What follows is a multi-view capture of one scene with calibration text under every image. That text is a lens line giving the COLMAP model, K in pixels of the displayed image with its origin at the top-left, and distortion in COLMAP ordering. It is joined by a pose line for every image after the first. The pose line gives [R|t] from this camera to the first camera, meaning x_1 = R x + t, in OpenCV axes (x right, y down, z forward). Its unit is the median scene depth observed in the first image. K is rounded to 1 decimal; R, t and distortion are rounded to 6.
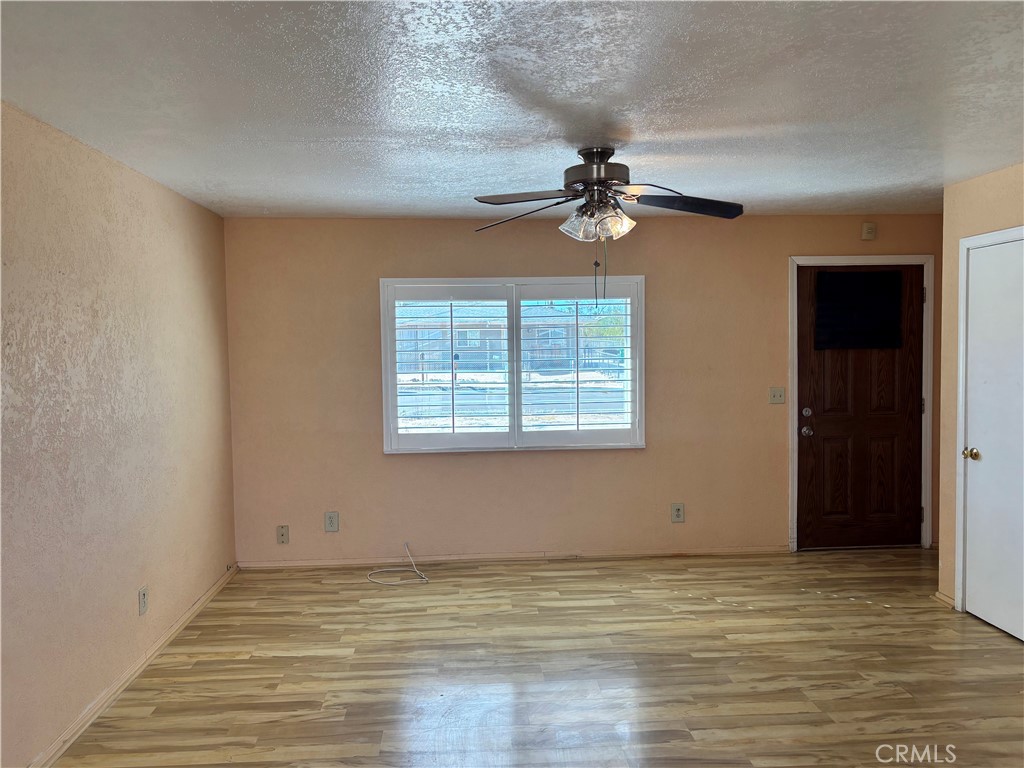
lens RADIAL K [[824.2, 0, 512.0], [0, 824.2, 384.0], [0, 0, 1]] dist [0.079199, -0.101734]
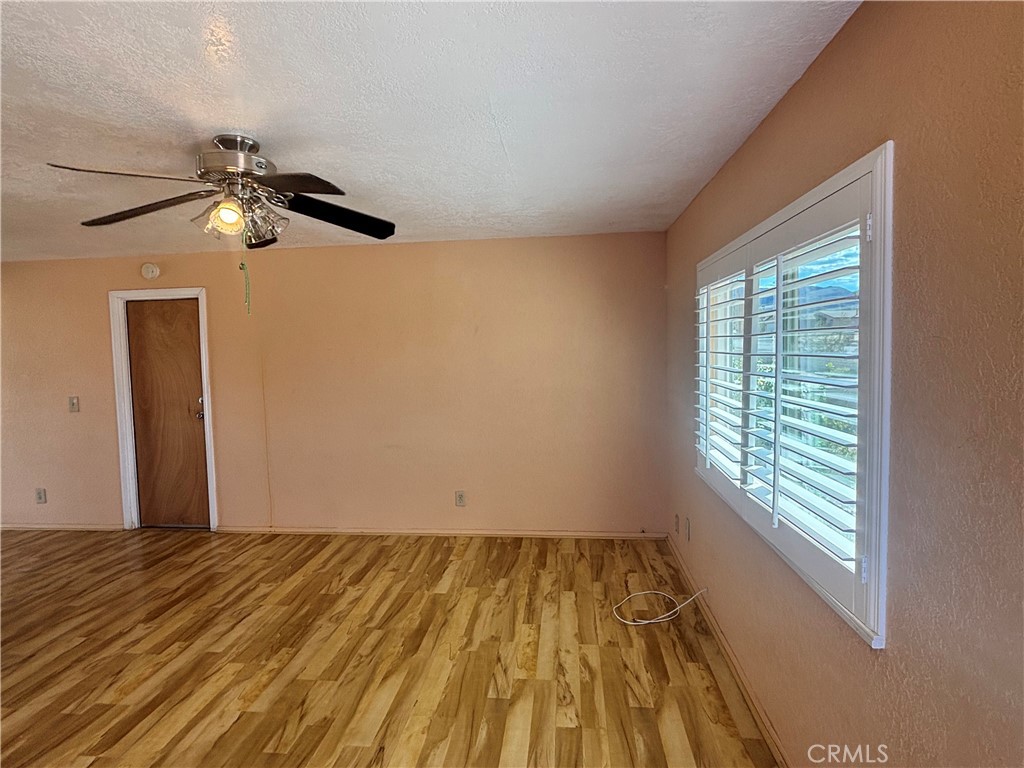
lens RADIAL K [[533.5, 0, 512.0], [0, 533.5, 384.0], [0, 0, 1]] dist [0.000007, 0.001102]
pose [[-0.169864, 0.090481, -0.981305, 0.489170], [-0.024829, 0.995067, 0.096048, -0.066008], [0.985155, 0.040680, -0.166780, 1.079682]]
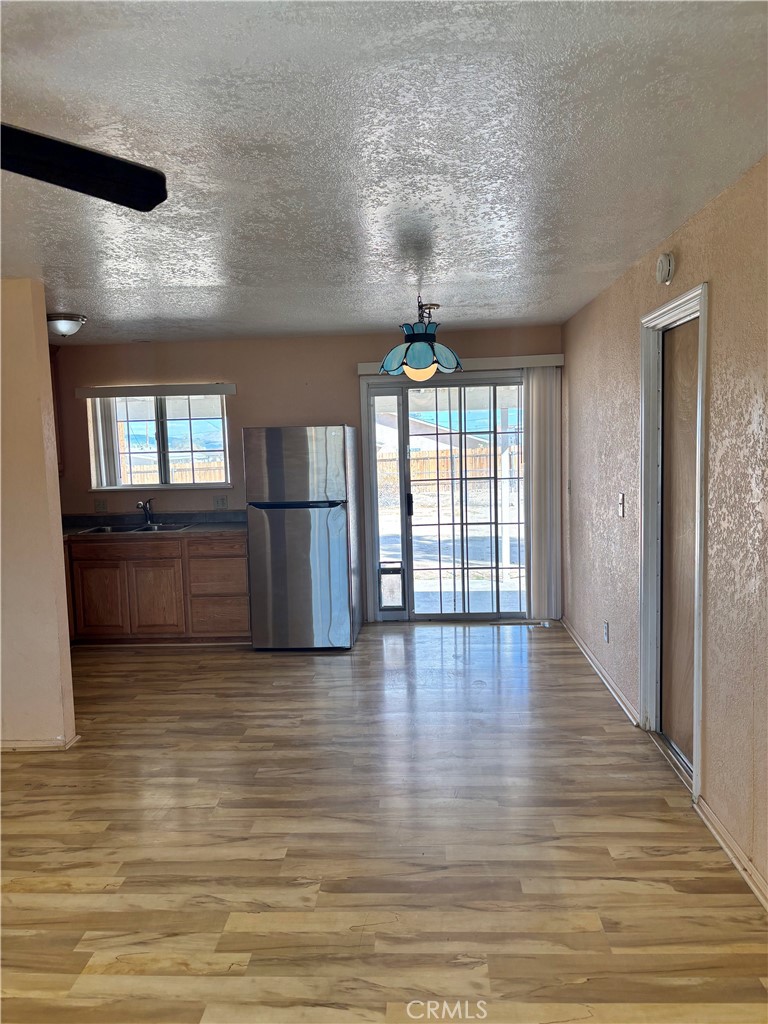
lens RADIAL K [[783.2, 0, 384.0], [0, 783.2, 512.0], [0, 0, 1]] dist [0.044580, -0.046674]
pose [[-0.991593, 0.035186, 0.124523, -0.170157], [0.053434, 0.987783, 0.146387, -0.055609], [-0.117851, 0.151810, -0.981359, 1.059941]]
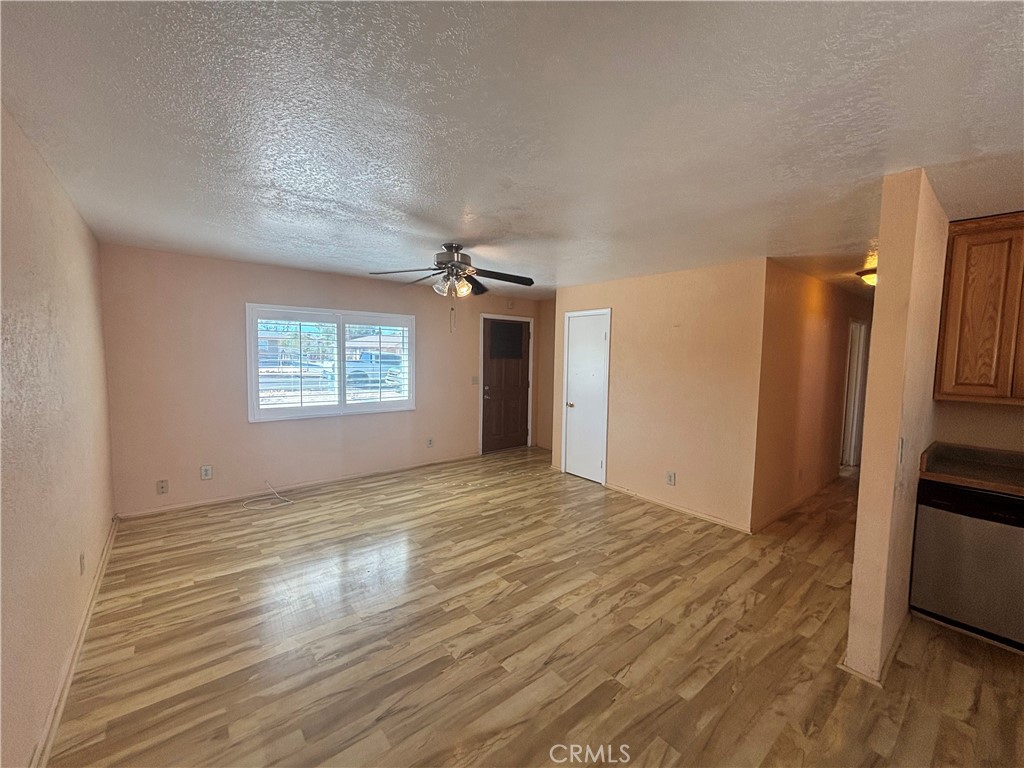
lens RADIAL K [[409.5, 0, 512.0], [0, 409.5, 384.0], [0, 0, 1]] dist [0.000396, -0.000113]
pose [[0.809909, -0.014117, 0.586386, -0.243669], [-0.002352, 0.999624, 0.027314, -0.006471], [-0.586551, -0.023501, 0.809571, 0.159580]]
